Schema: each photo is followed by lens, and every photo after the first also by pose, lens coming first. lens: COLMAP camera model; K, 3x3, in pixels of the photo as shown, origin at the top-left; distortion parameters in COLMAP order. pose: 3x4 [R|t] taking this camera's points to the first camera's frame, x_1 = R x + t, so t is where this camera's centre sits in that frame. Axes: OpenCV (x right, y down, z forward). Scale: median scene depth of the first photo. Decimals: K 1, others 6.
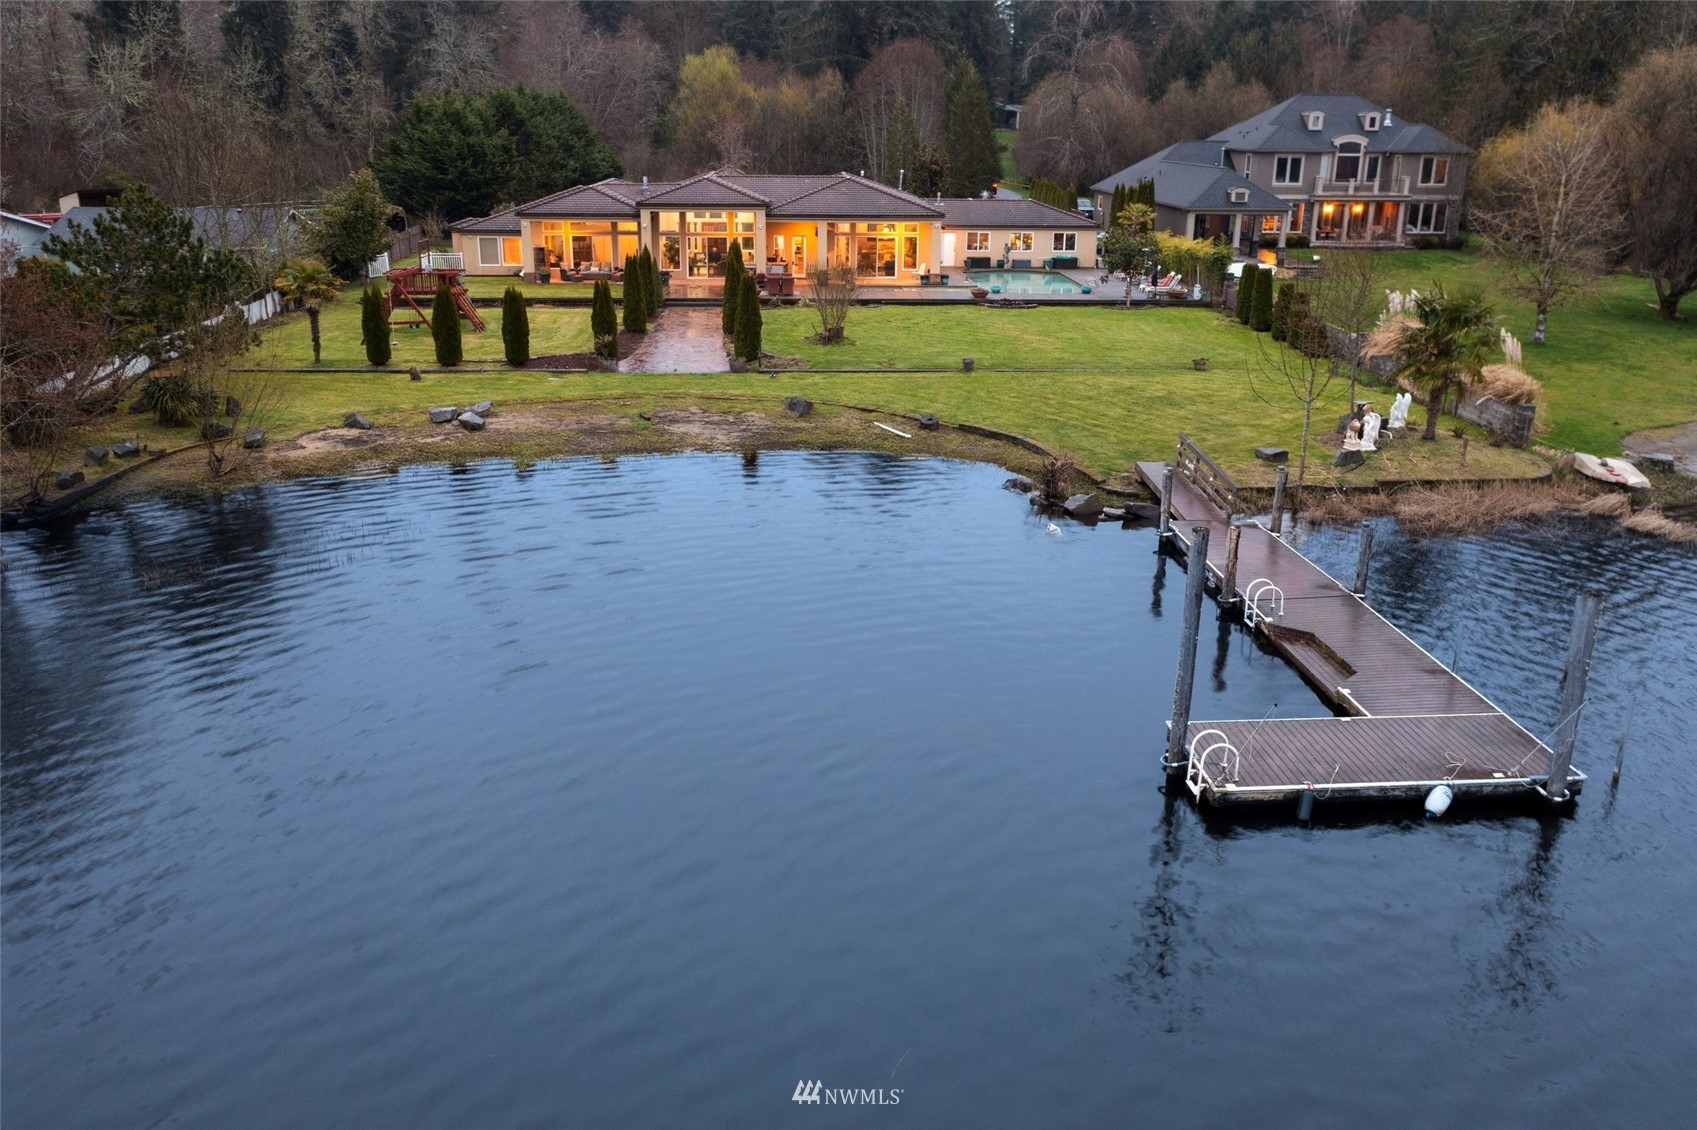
lens RADIAL K [[1339.1, 0, 848.5], [0, 1339.1, 565.0], [0, 0, 1]] dist [-0.018364, 0.000779]
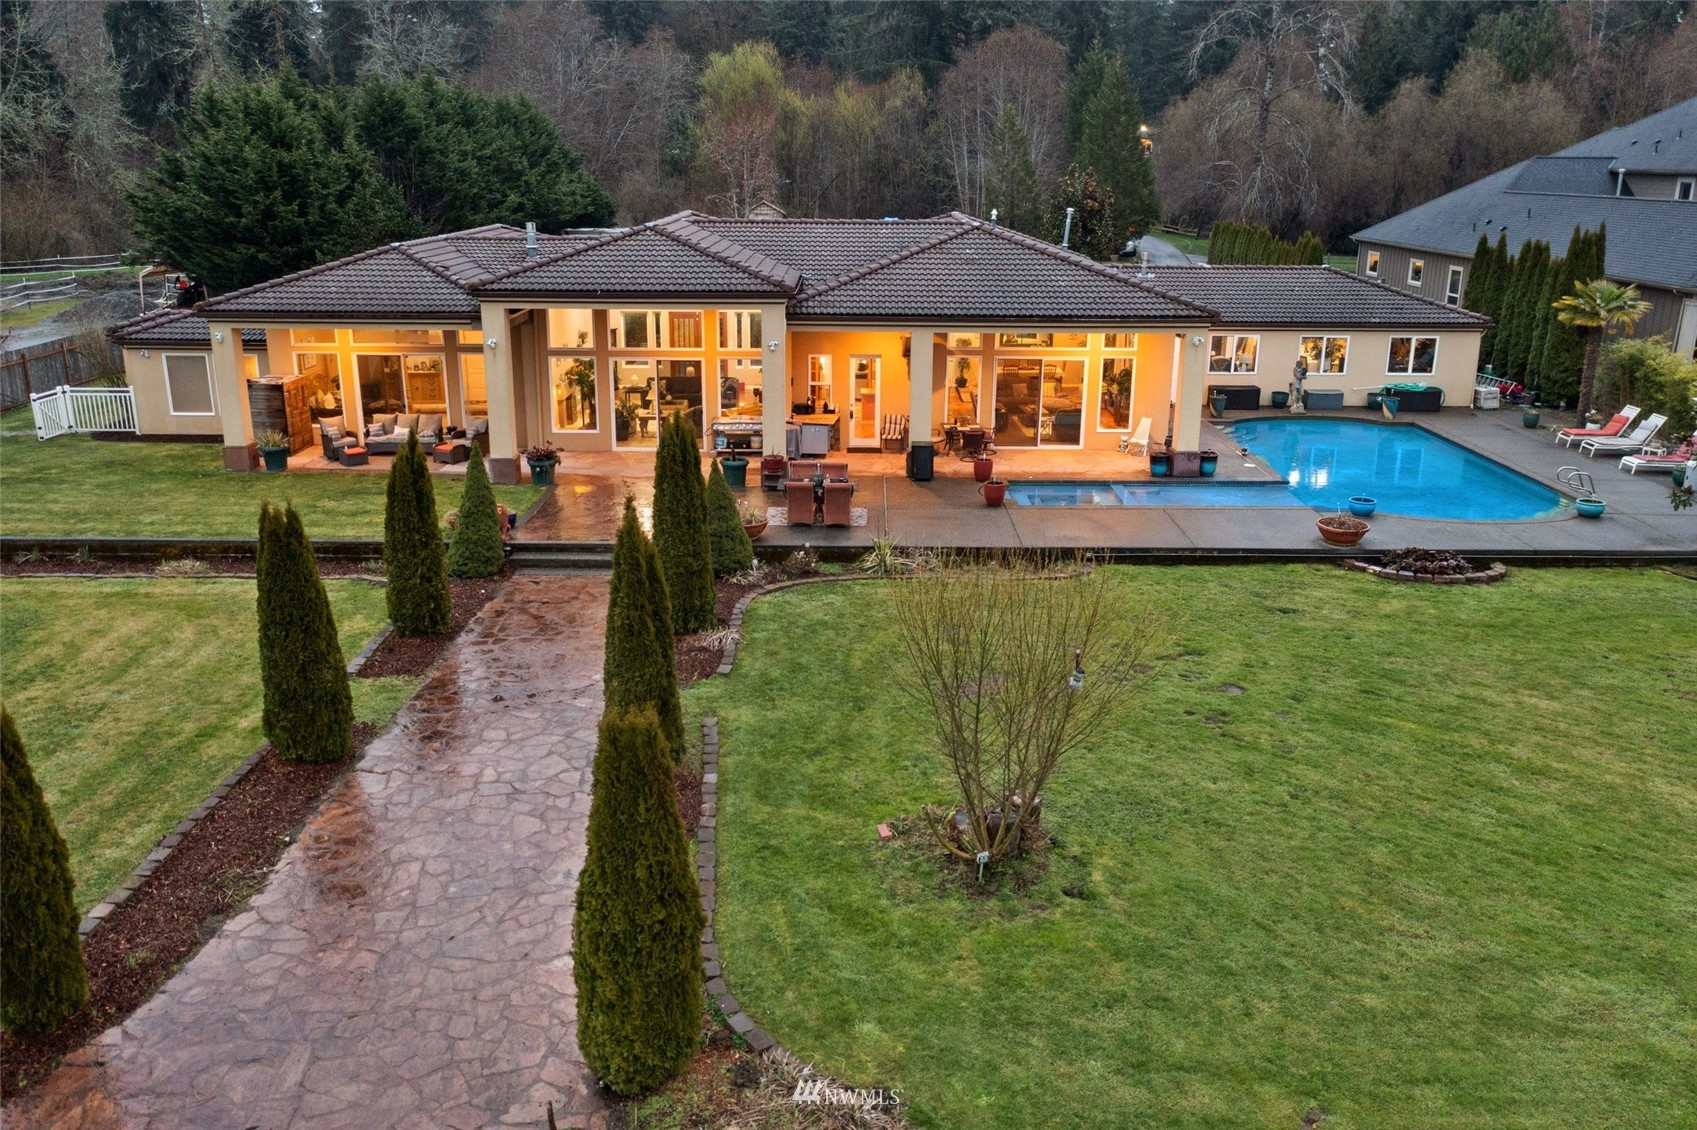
lens RADIAL K [[1351.1, 0, 848.5], [0, 1351.1, 565.0], [0, 0, 1]] dist [-0.017956, 0.008555]
pose [[0.999093, 0.009793, -0.041432, -0.023990], [-0.010975, 0.999536, -0.028411, -0.168486], [0.041135, 0.028840, 0.998737, 0.570485]]
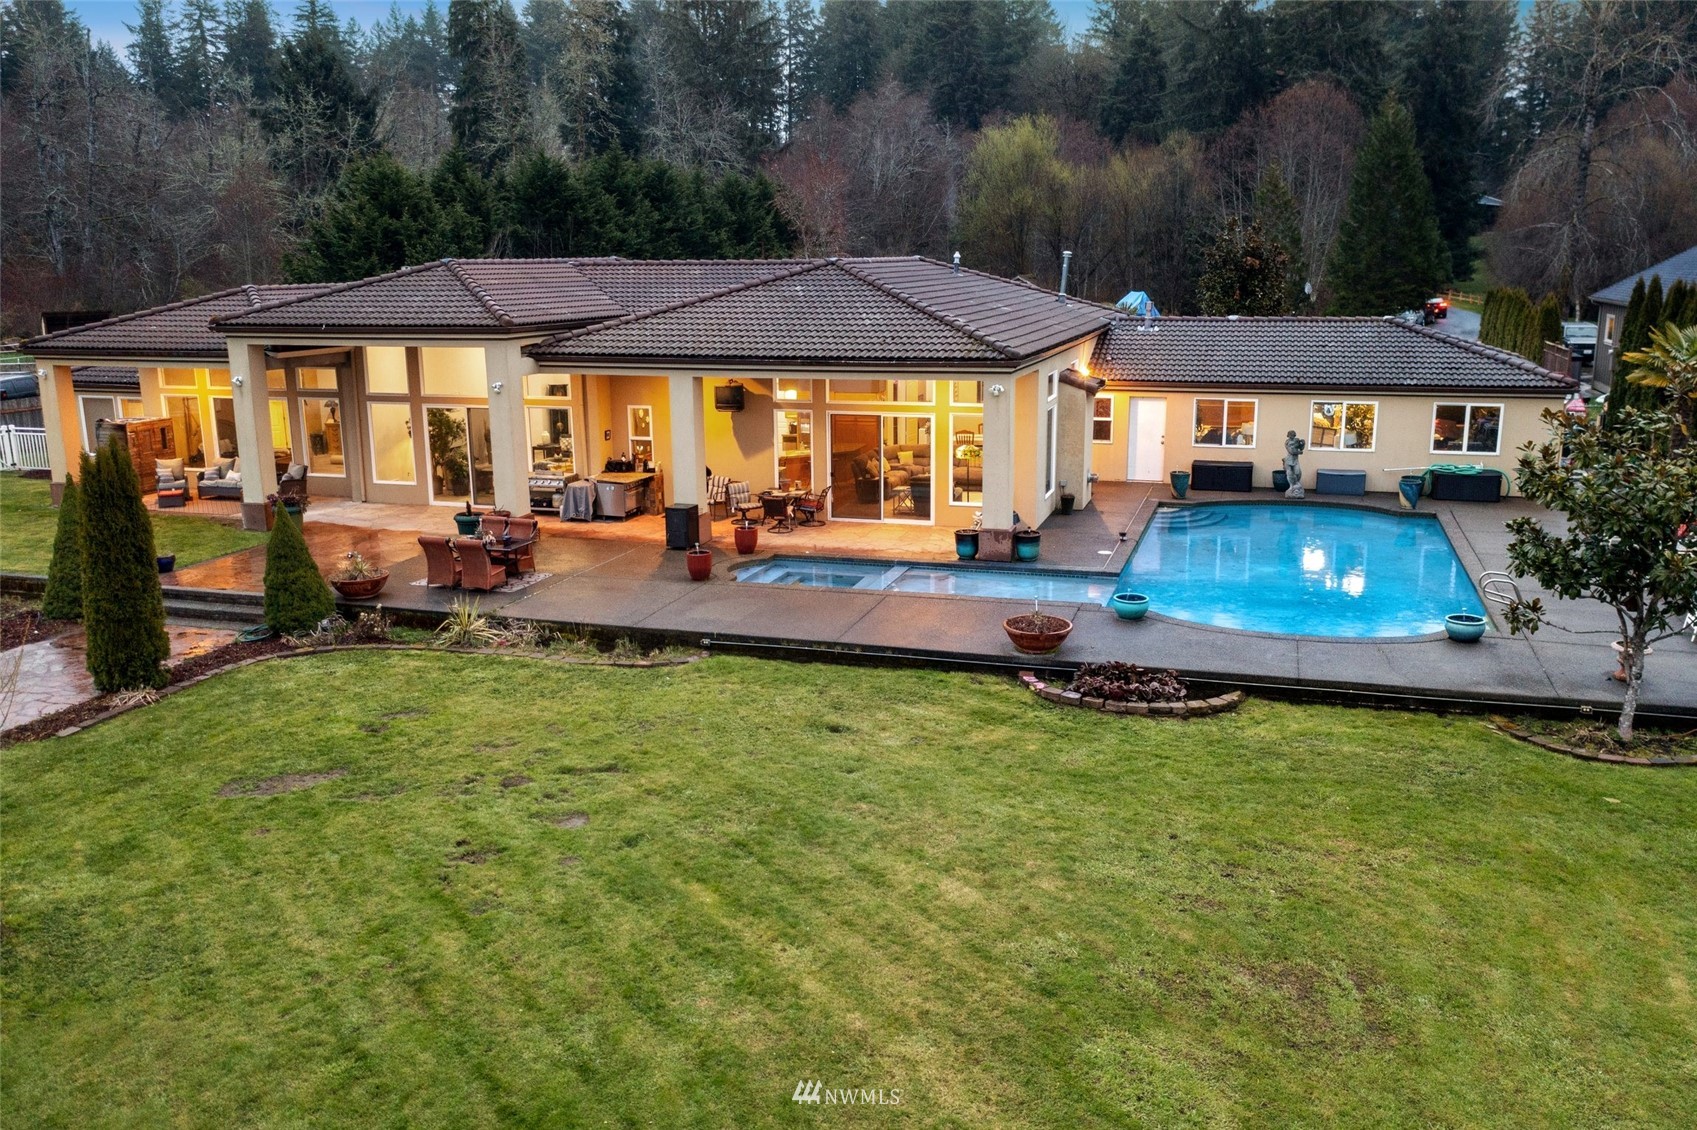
lens RADIAL K [[1386.0, 0, 828.0], [0, 1386.0, 561.0], [0, 0, 1]] dist [-0.015585, 0.001454]
pose [[0.936853, 0.056953, -0.345054, 0.146017], [-0.091981, 0.992041, -0.085993, -0.175994], [0.337410, 0.112301, 0.934635, 0.661971]]
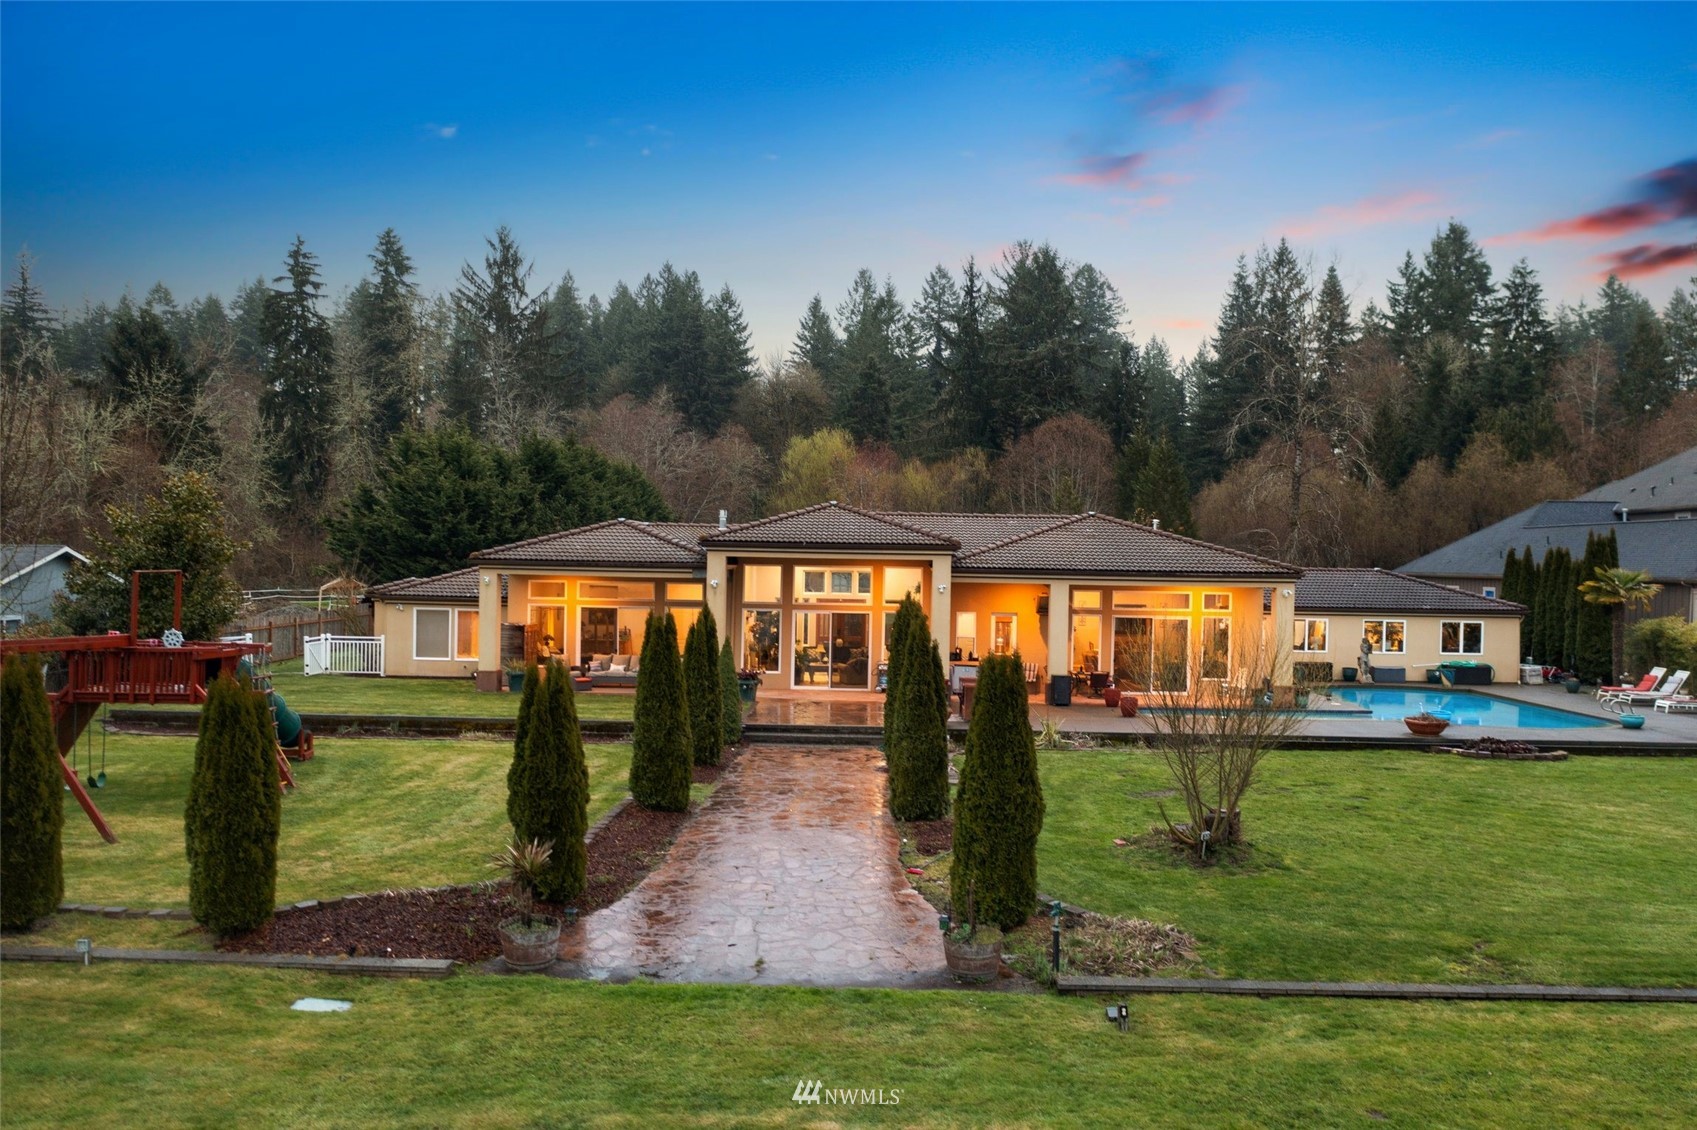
lens RADIAL K [[1351.1, 0, 848.5], [0, 1351.1, 565.0], [0, 0, 1]] dist [-0.017956, 0.008555]
pose [[0.997786, 0.009459, -0.065834, -0.065216], [-0.029571, 0.949710, -0.311731, -0.098127], [0.059575, 0.312987, 0.947887, 0.495506]]
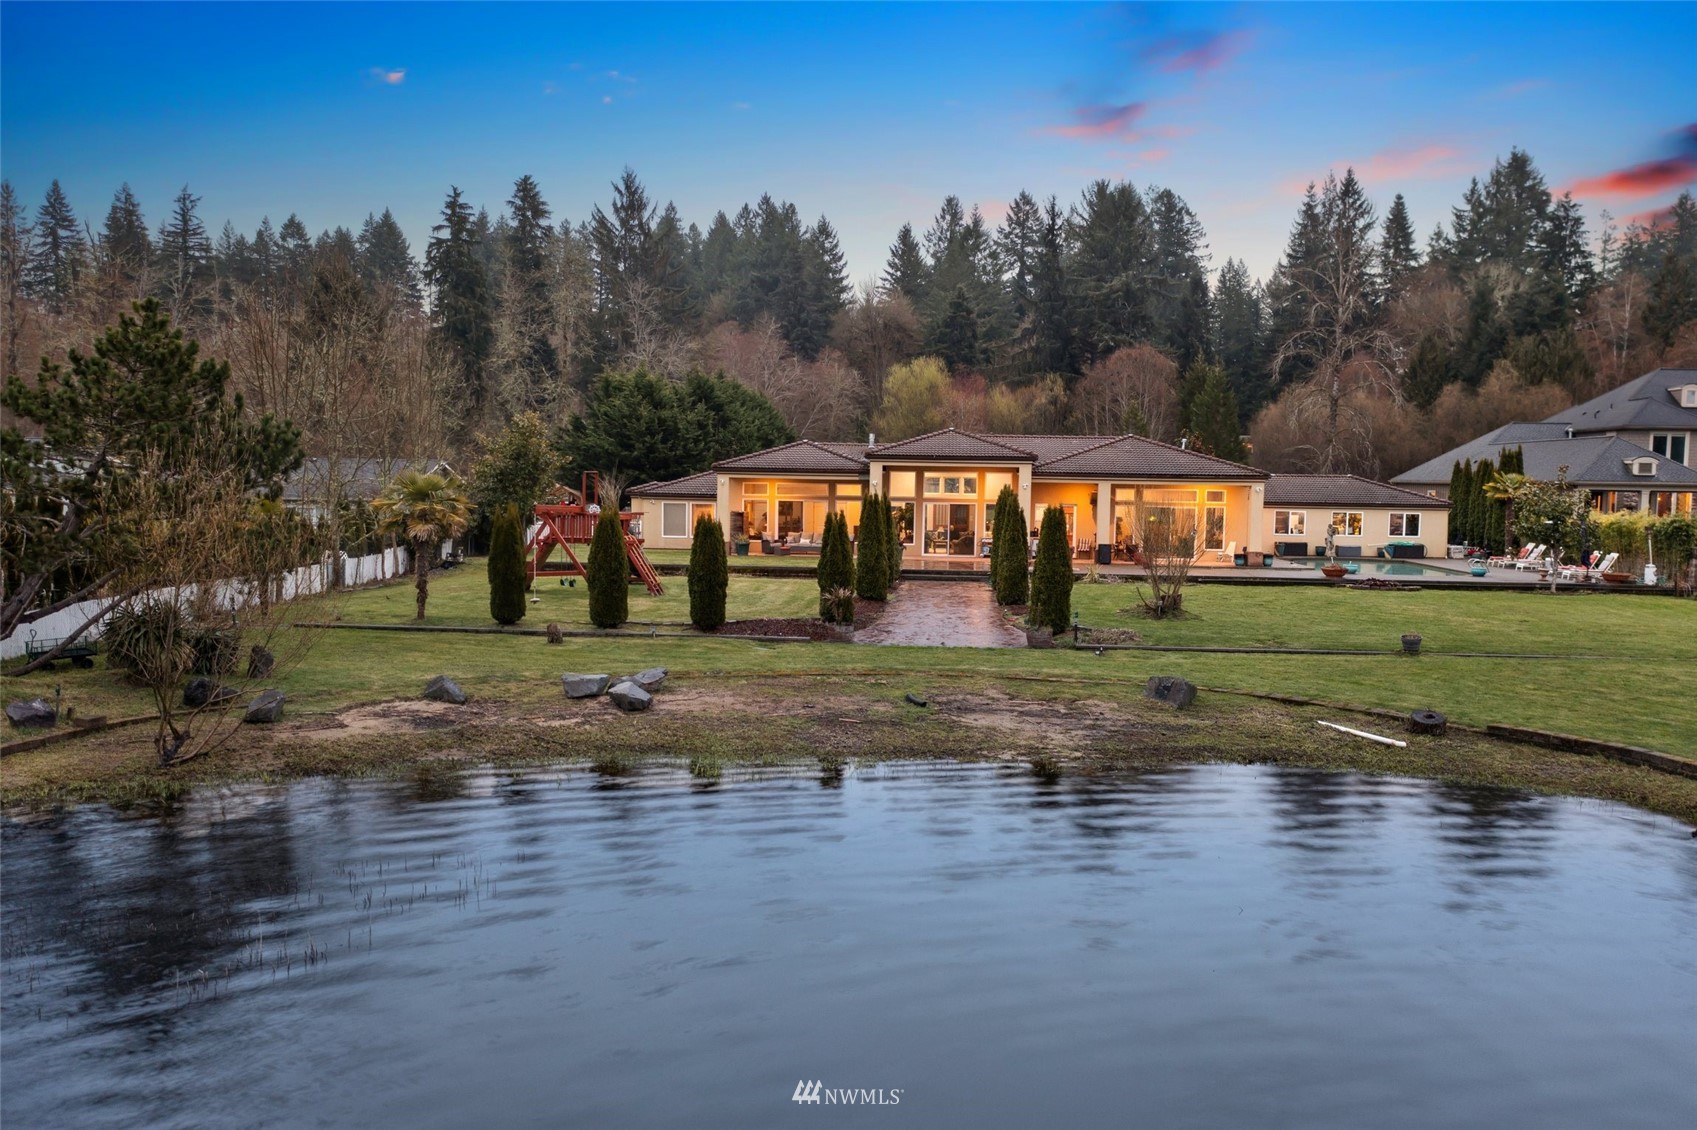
lens RADIAL K [[1351.1, 0, 848.5], [0, 1351.1, 565.0], [0, 0, 1]] dist [-0.017956, 0.008555]
pose [[0.992068, 0.015322, -0.124764, -0.066663], [-0.046468, 0.966937, -0.250745, -0.010771], [0.116797, 0.254554, 0.959980, 0.250566]]
